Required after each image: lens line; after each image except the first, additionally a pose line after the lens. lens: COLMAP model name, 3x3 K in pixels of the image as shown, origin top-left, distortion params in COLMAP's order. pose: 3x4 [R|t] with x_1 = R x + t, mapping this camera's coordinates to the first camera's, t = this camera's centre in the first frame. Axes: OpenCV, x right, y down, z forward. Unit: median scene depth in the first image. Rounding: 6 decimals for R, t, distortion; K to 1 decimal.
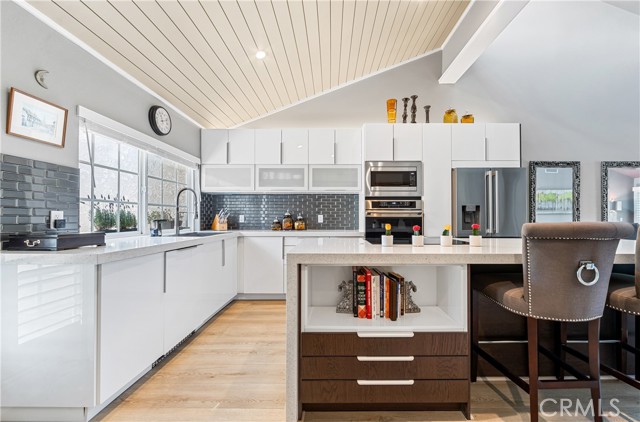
lens RADIAL K [[261.1, 0, 321.4], [0, 261.1, 216.4], [0, 0, 1]] dist [0.001487, 0.000064]
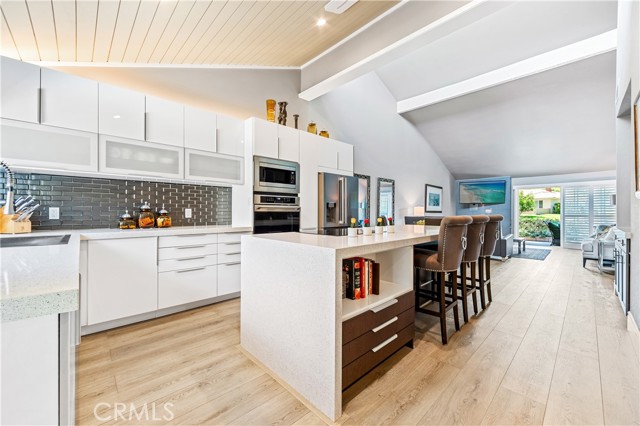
lens RADIAL K [[255.1, 0, 319.6], [0, 255.1, 212.3], [0, 0, 1]] dist [-0.001957, 0.000395]
pose [[0.722699, 0.000782, 0.691162, -0.311416], [-0.006958, 0.999957, 0.006144, -0.002186], [-0.691127, -0.009249, 0.722674, 0.121975]]
